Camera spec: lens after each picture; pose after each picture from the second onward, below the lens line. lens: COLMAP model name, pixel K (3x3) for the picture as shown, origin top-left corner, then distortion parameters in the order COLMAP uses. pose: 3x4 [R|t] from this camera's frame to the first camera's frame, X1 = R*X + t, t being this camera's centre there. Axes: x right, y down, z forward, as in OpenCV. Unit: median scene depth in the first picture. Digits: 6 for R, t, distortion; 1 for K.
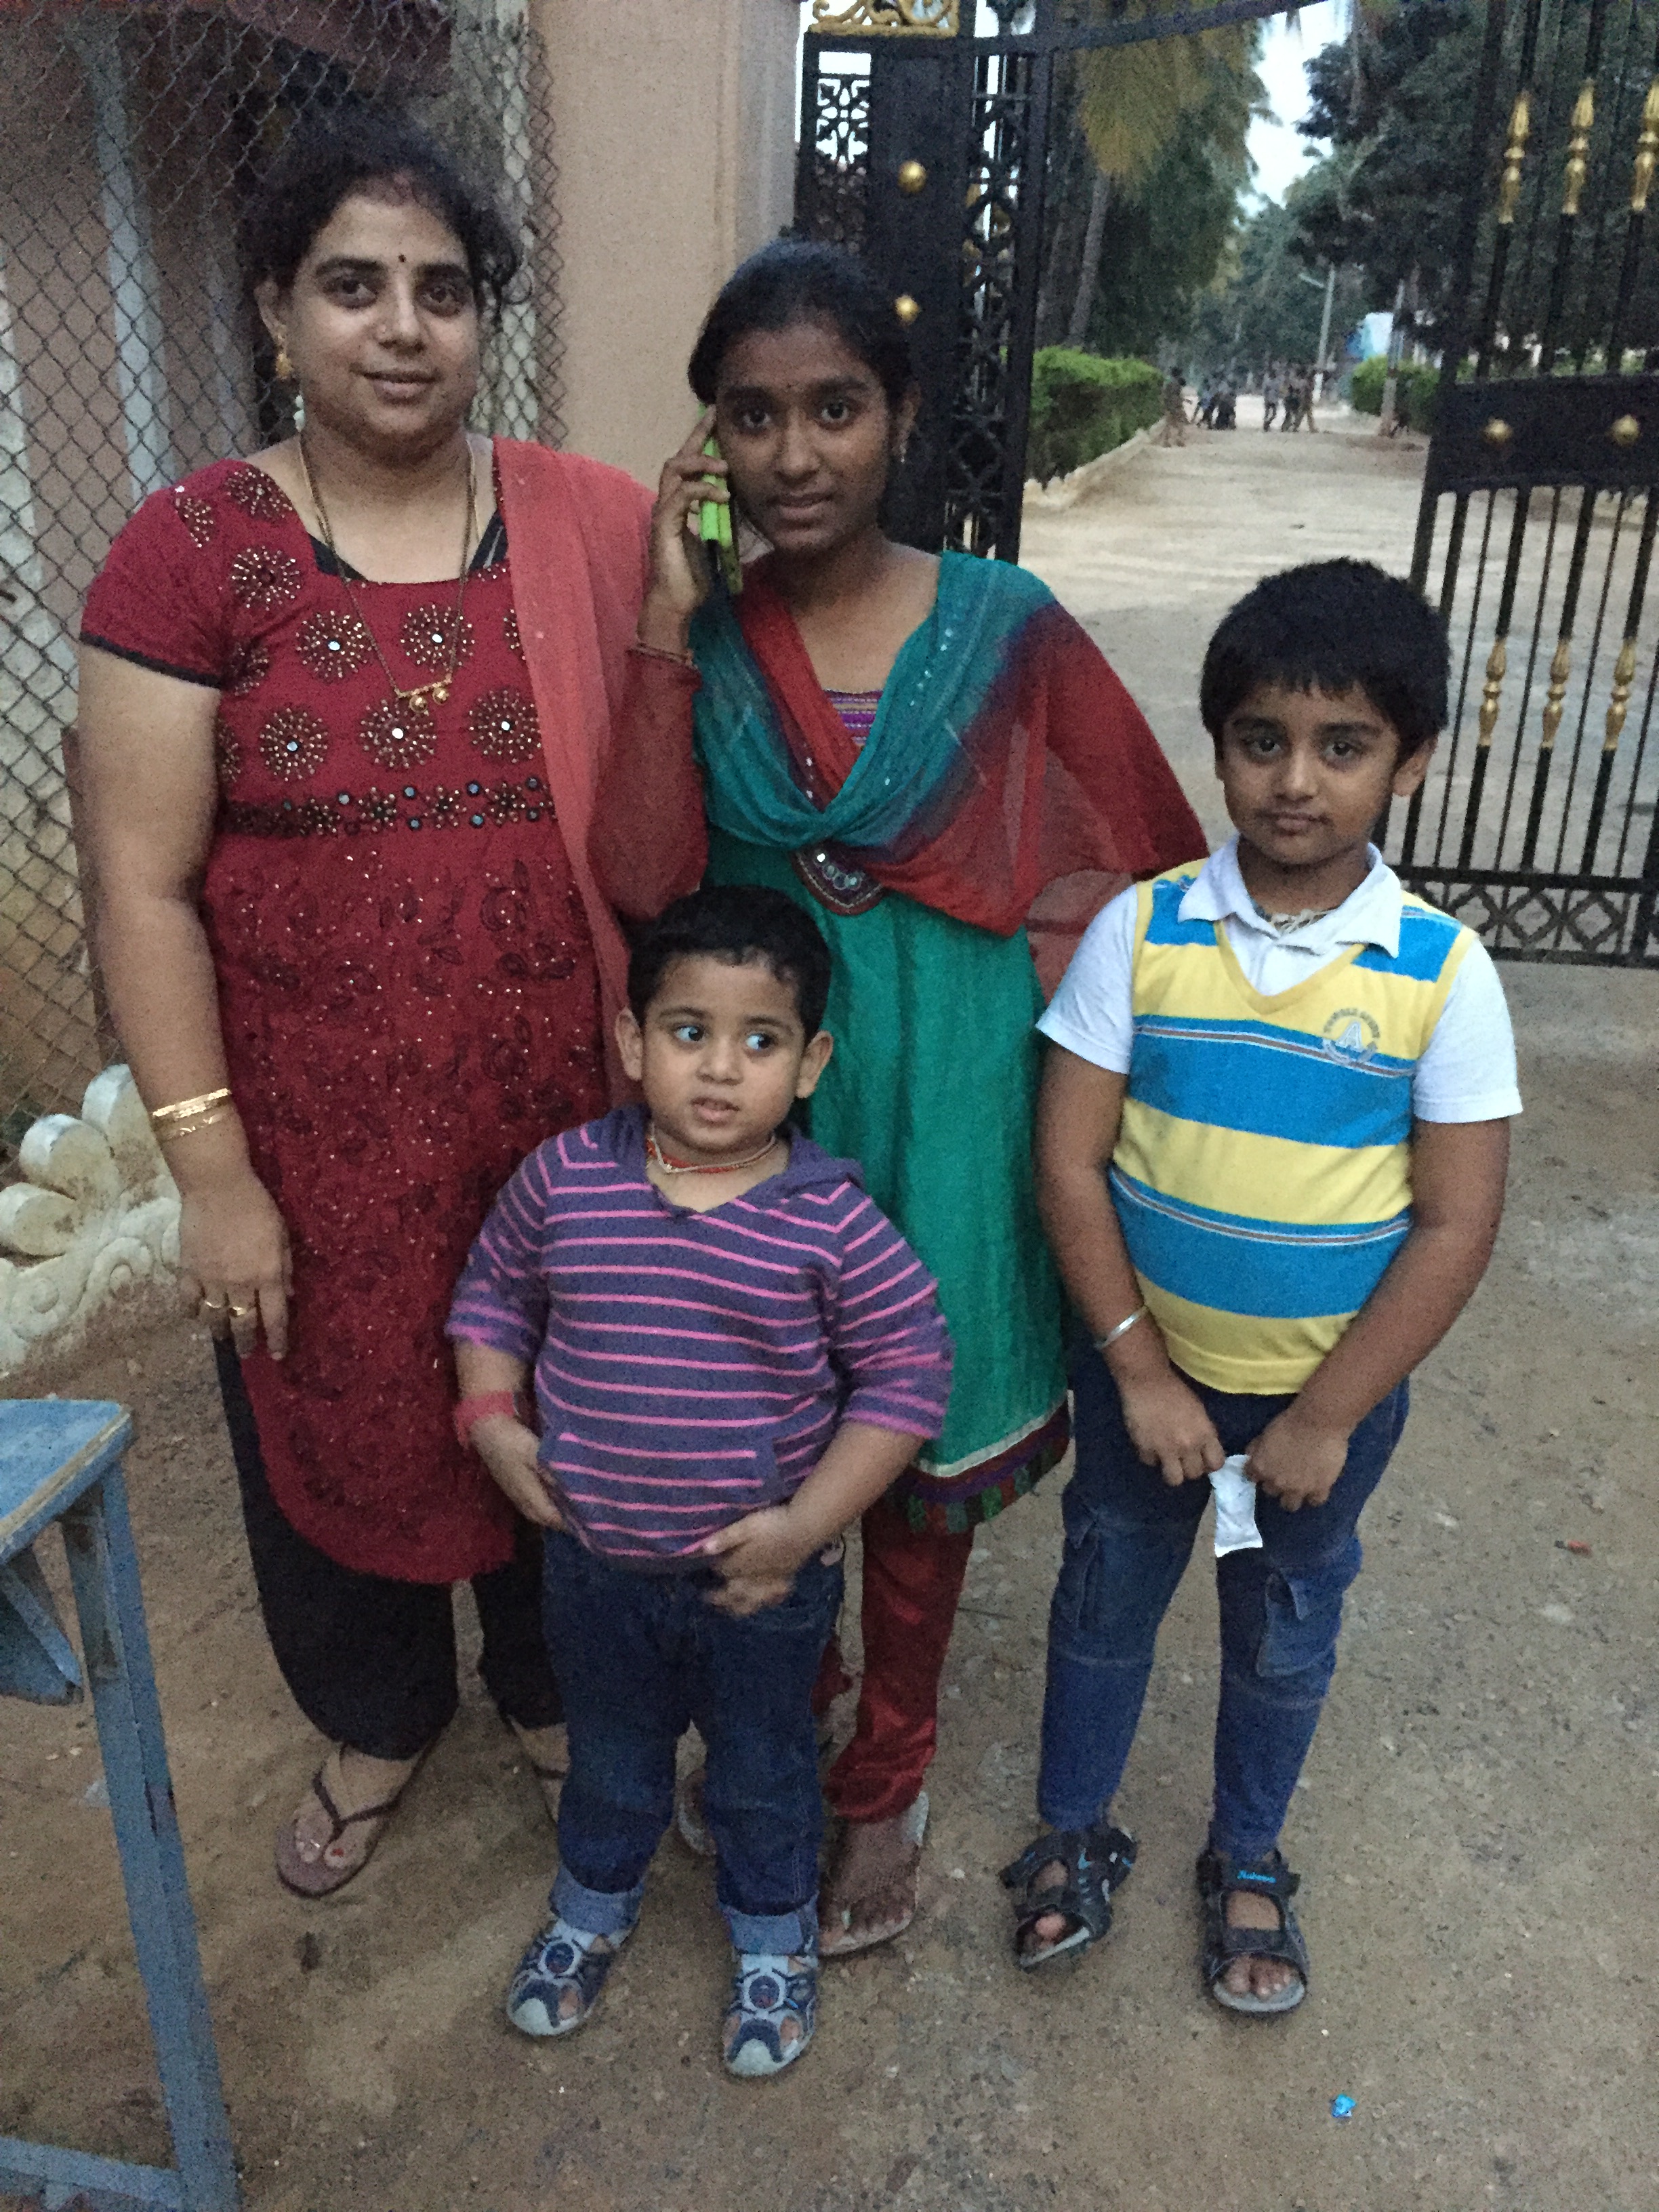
lens RADIAL K [[1903.1, 0, 841.0], [0, 1903.1, 1071.7], [0, 0, 1]] dist [0.082213, -0.127603]
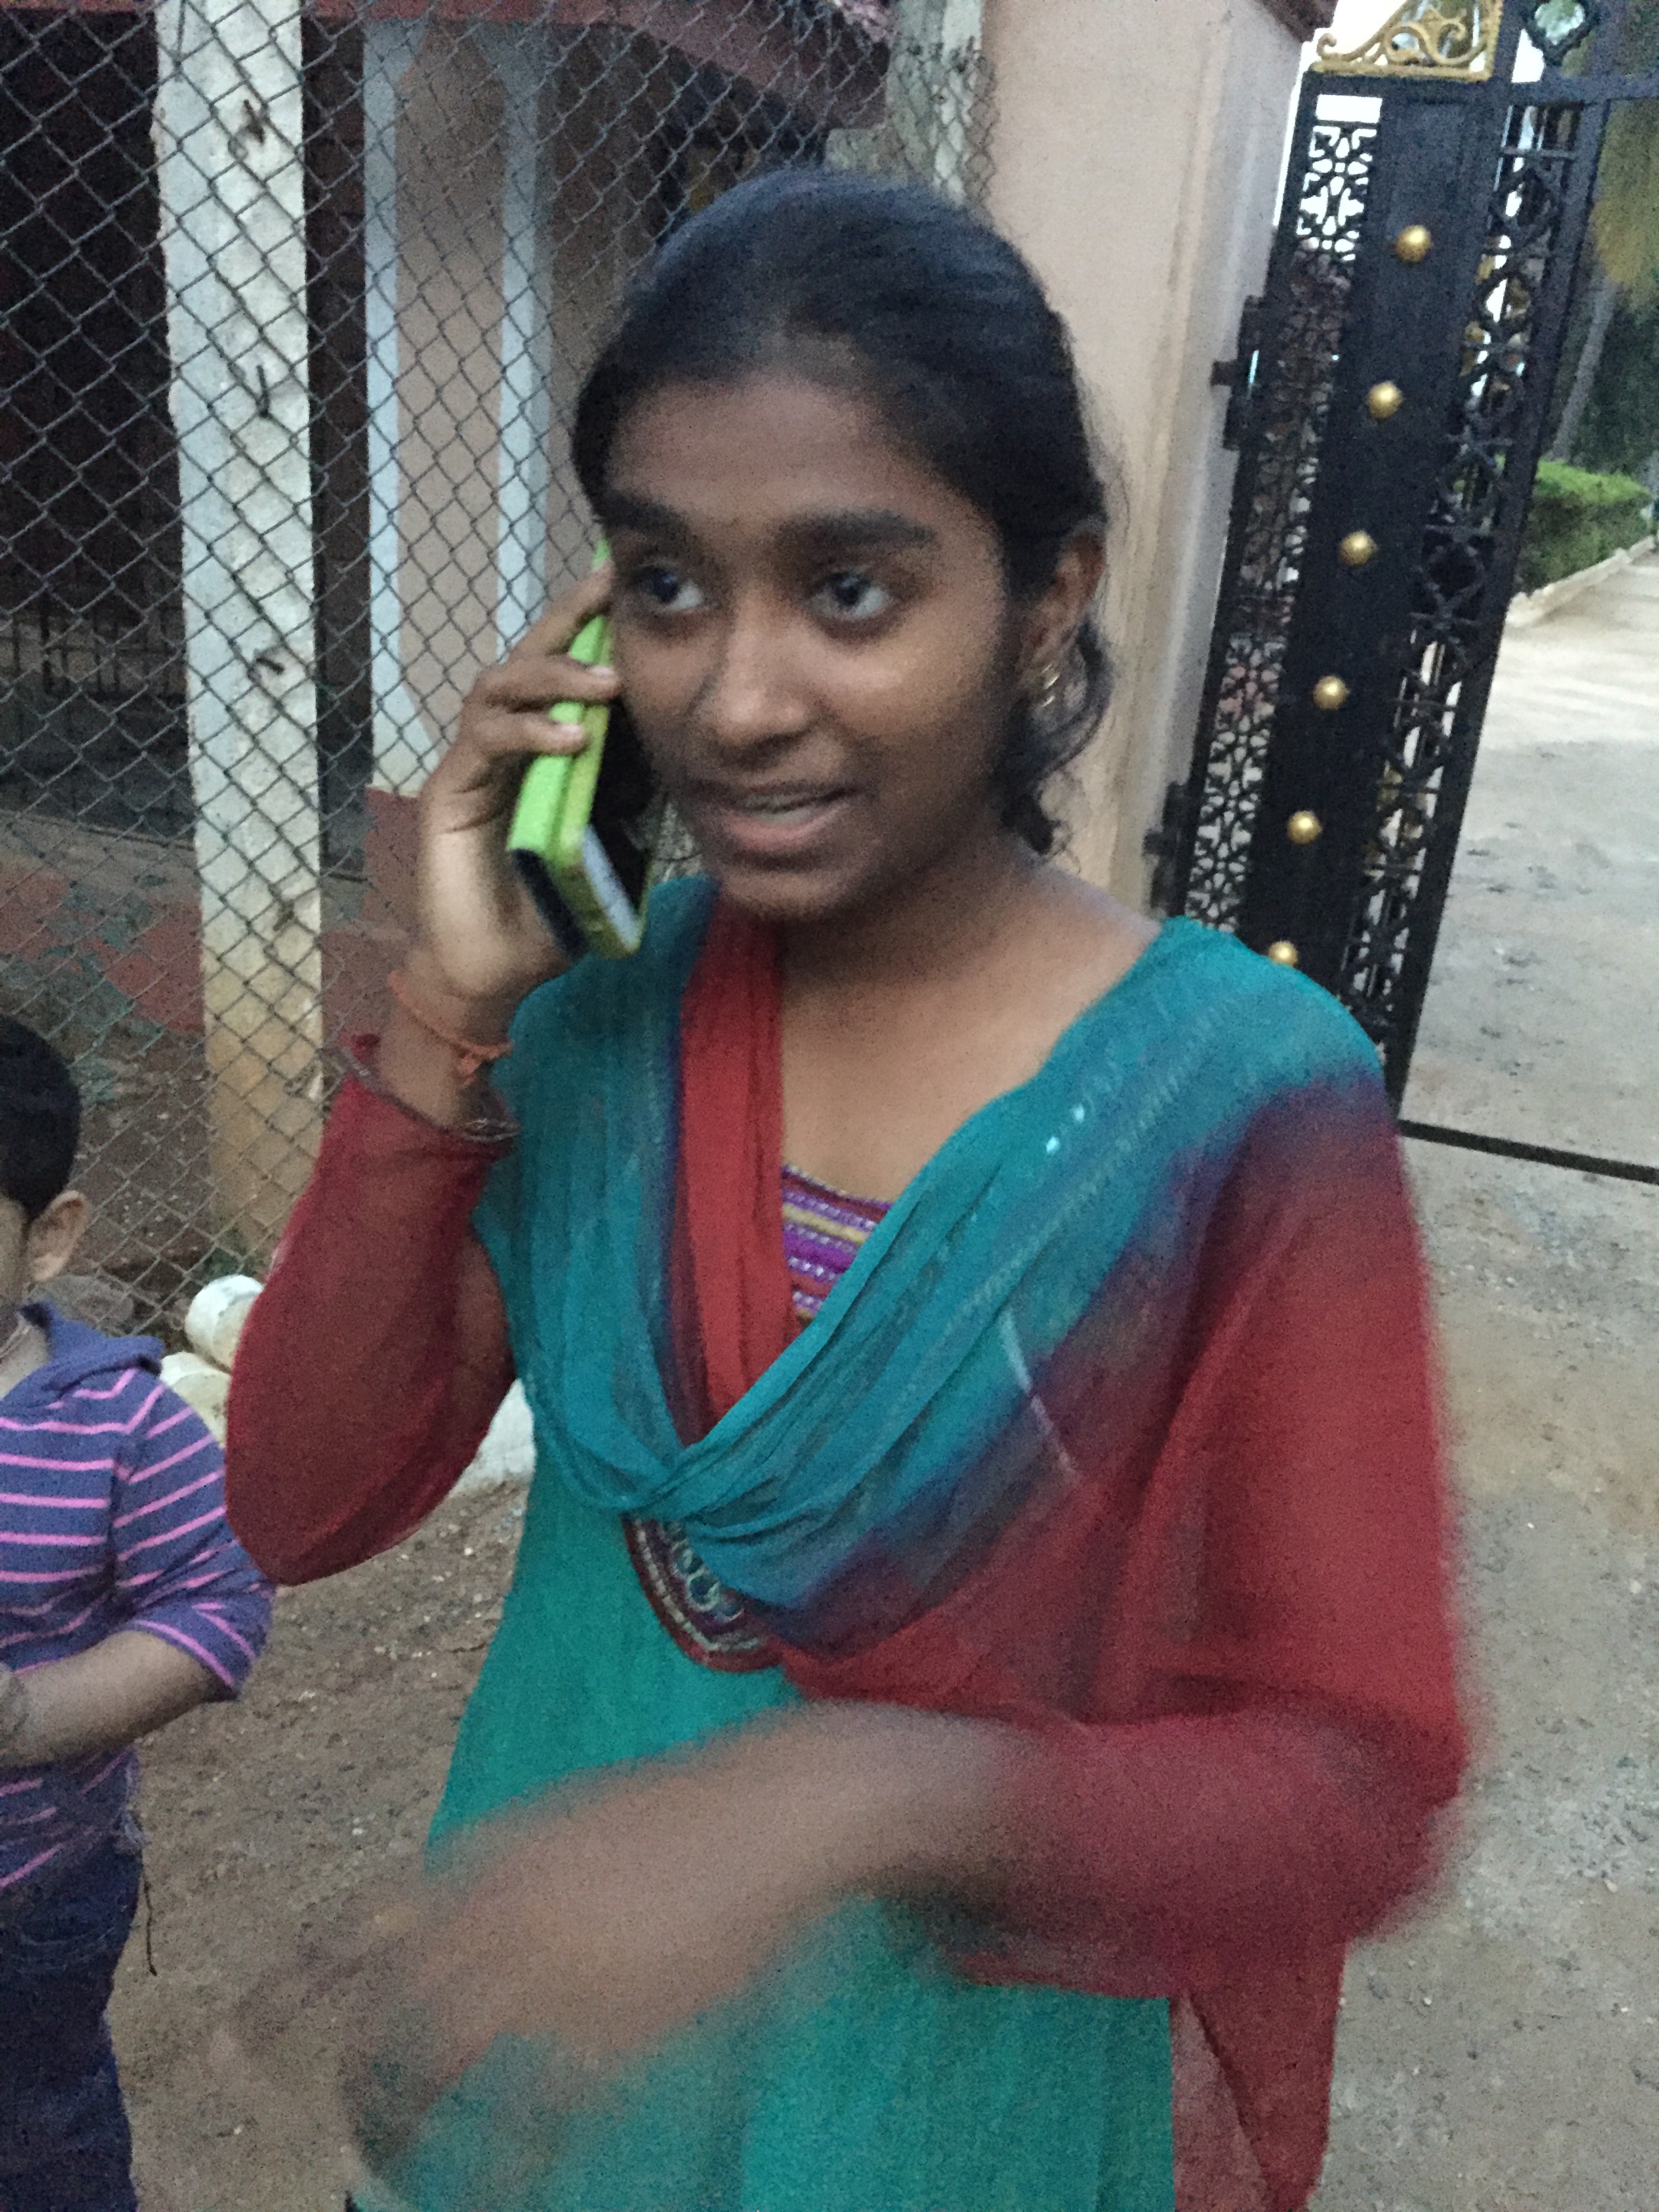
lens RADIAL K [[1903.1, 0, 841.0], [0, 1903.1, 1071.7], [0, 0, 1]] dist [0.082213, -0.127603]
pose [[0.973102, 0.122543, -0.195079, 0.002862], [-0.130222, 0.991118, -0.026987, -0.066644], [0.190040, 0.051665, 0.980416, 0.188281]]
